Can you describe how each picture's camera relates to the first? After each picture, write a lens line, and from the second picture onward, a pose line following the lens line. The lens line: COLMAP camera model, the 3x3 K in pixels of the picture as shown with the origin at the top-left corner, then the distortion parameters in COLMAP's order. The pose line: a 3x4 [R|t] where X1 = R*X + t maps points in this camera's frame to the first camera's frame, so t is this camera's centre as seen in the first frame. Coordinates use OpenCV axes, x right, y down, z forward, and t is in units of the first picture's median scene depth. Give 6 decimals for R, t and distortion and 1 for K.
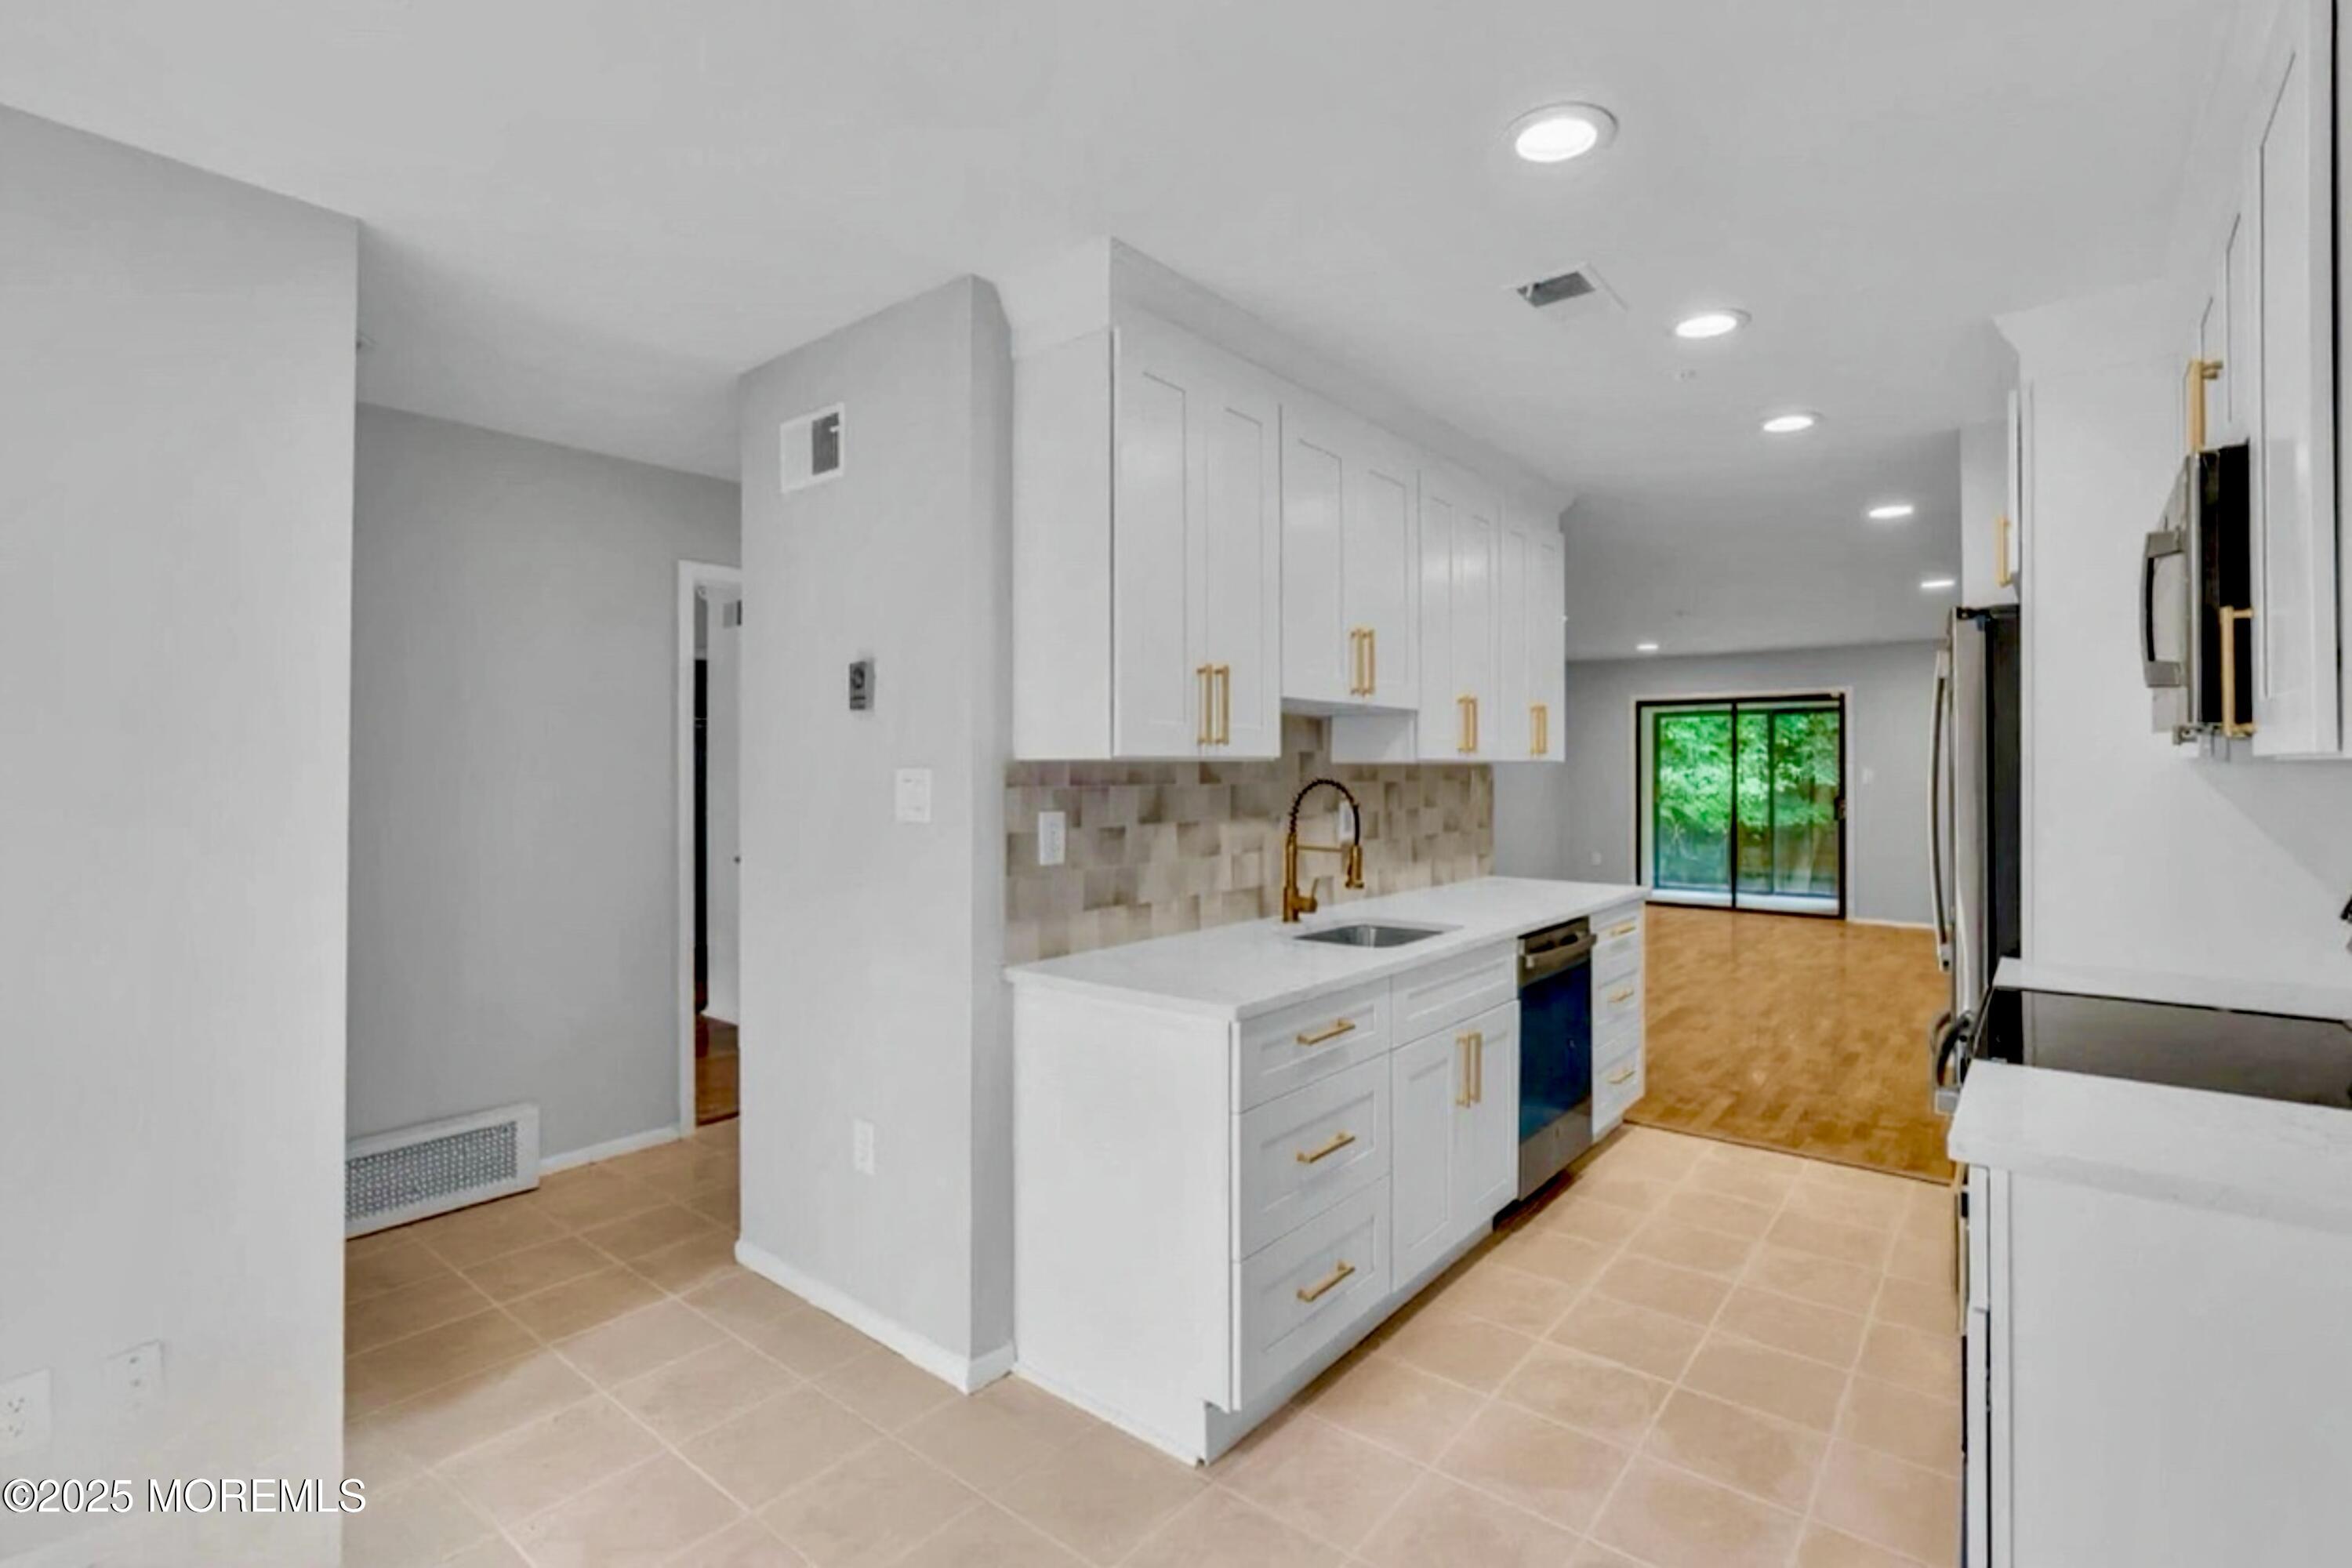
lens RADIAL K [[1044.8, 0, 1183.9], [0, 1044.8, 778.9], [0, 0, 1]] dist [0.001712, 0.000153]
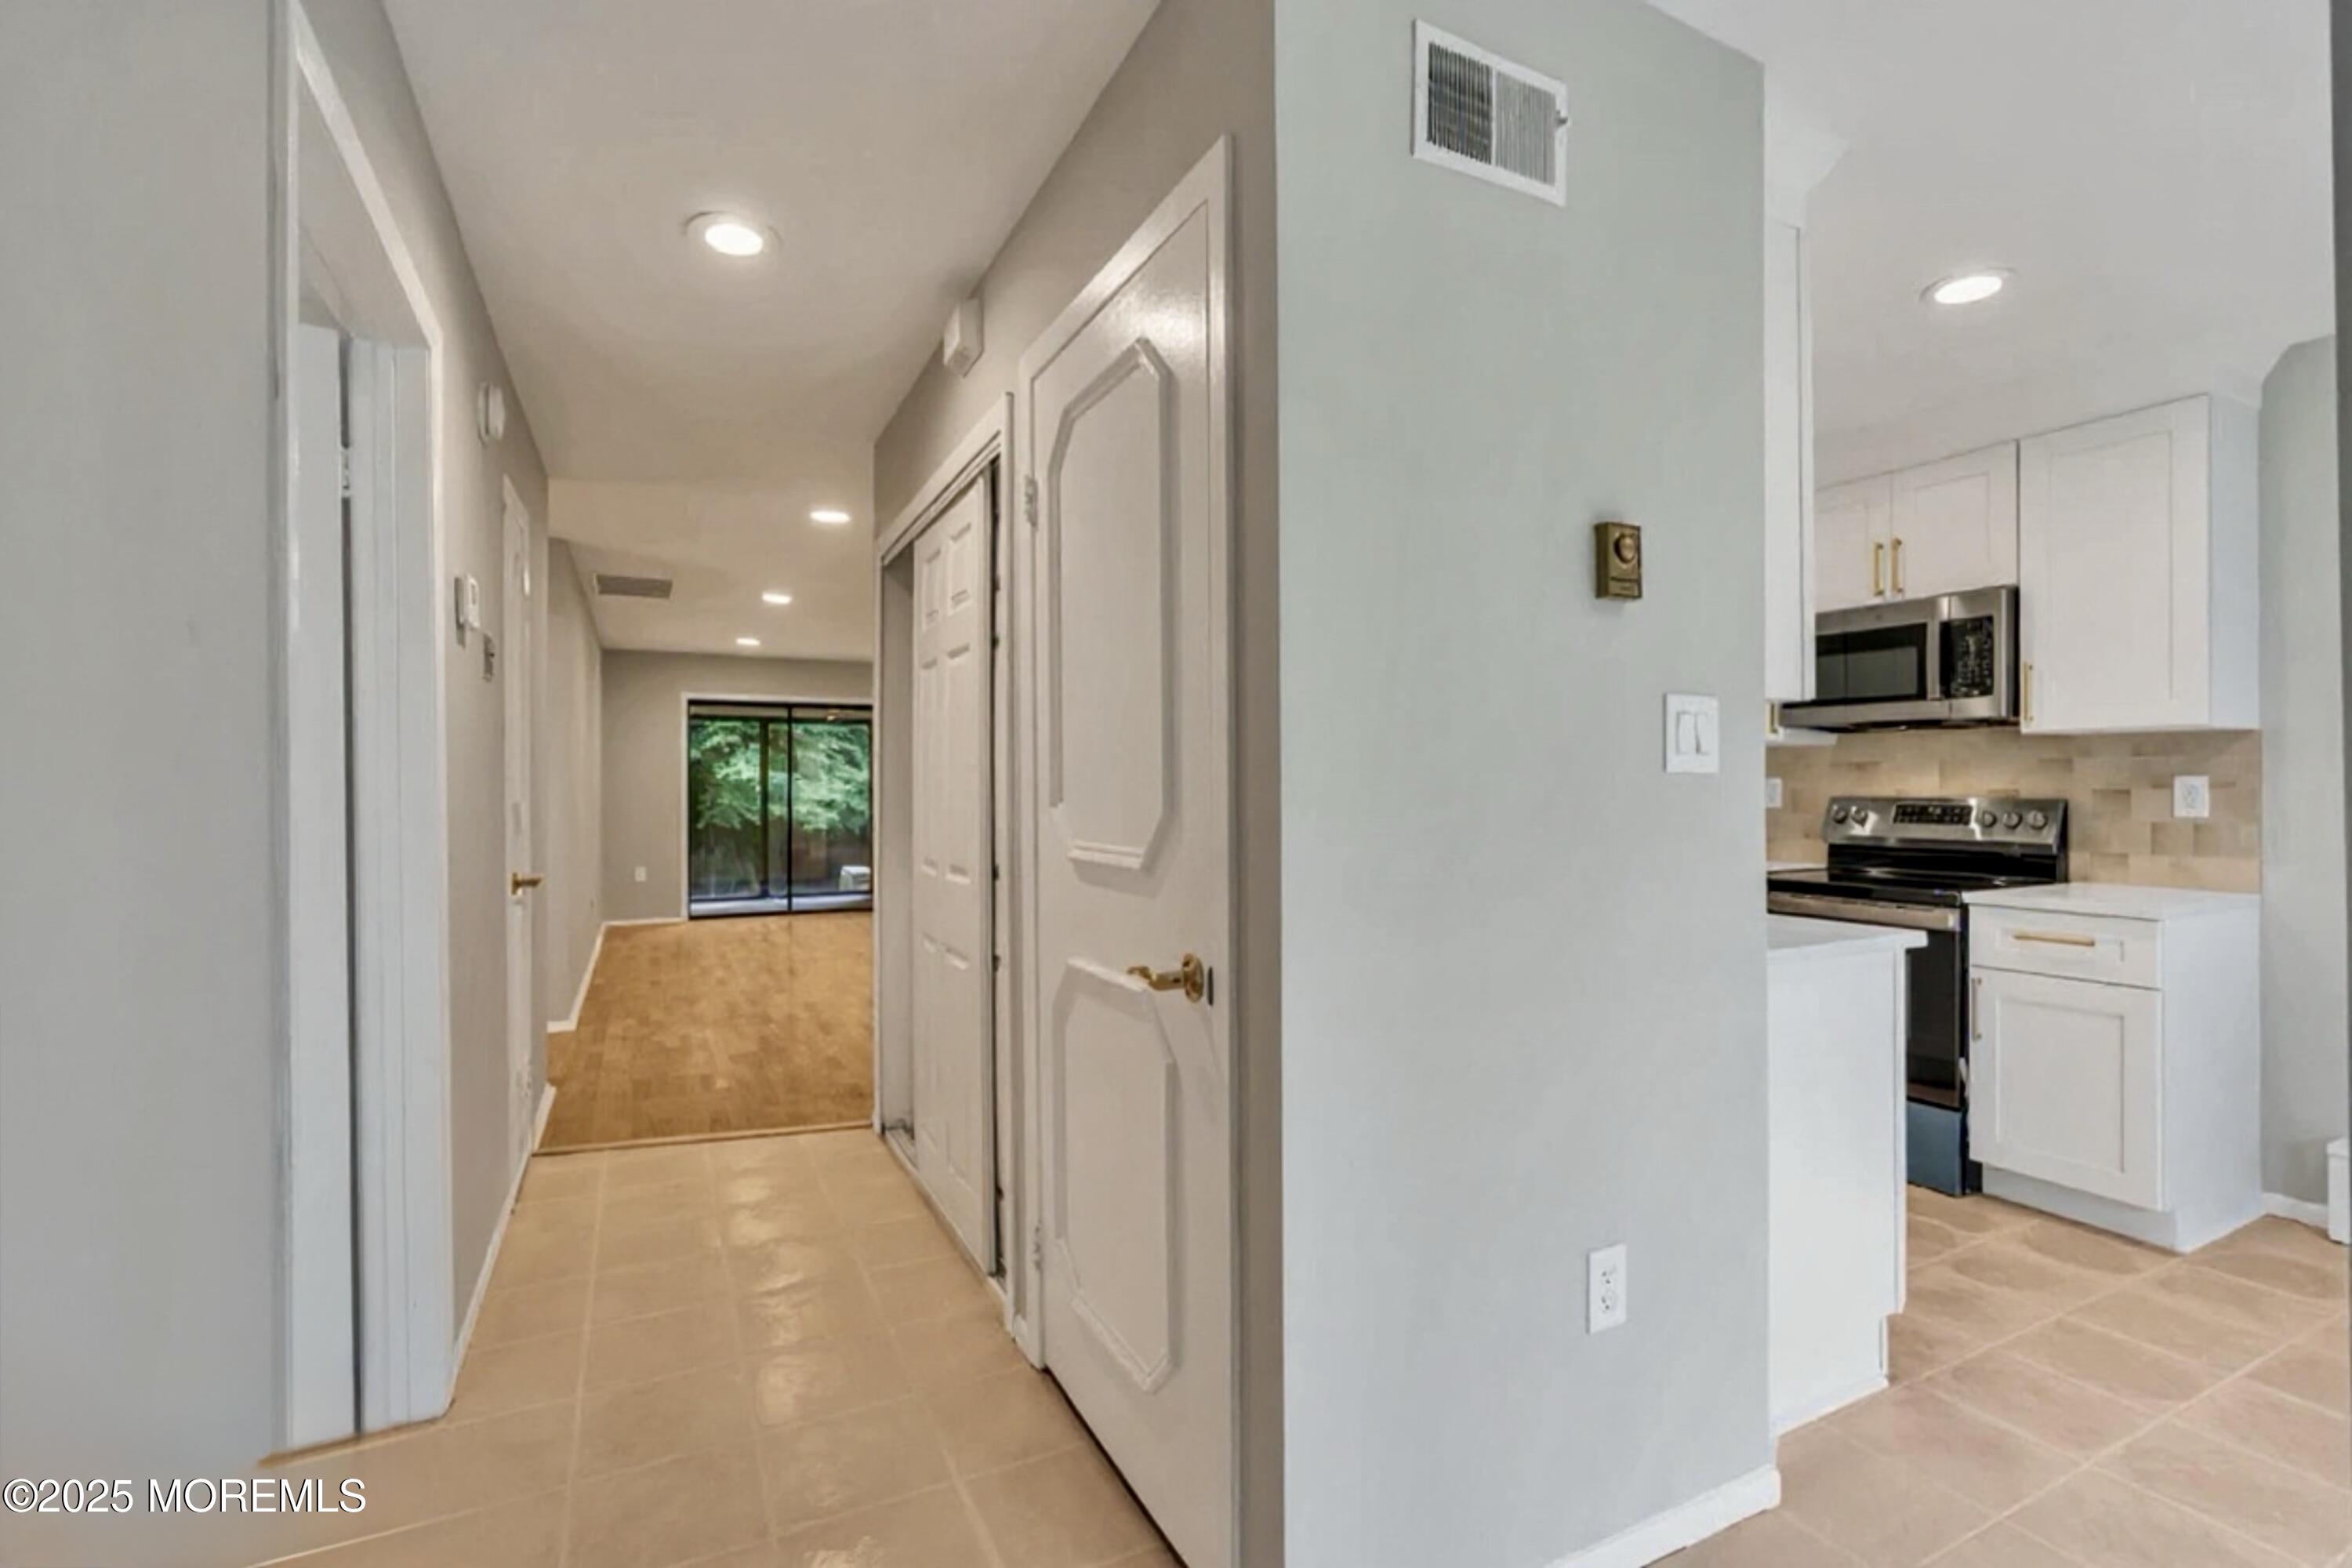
lens RADIAL K [[1044.8, 0, 1182.7], [0, 1044.8, 785.0], [0, 0, 1]] dist [0.001712, 0.000153]
pose [[0.391028, 0.005730, 0.920361, -0.255970], [0.007718, 0.999925, -0.009504, 0.013289], [-0.920347, 0.010820, 0.390954, 0.254326]]
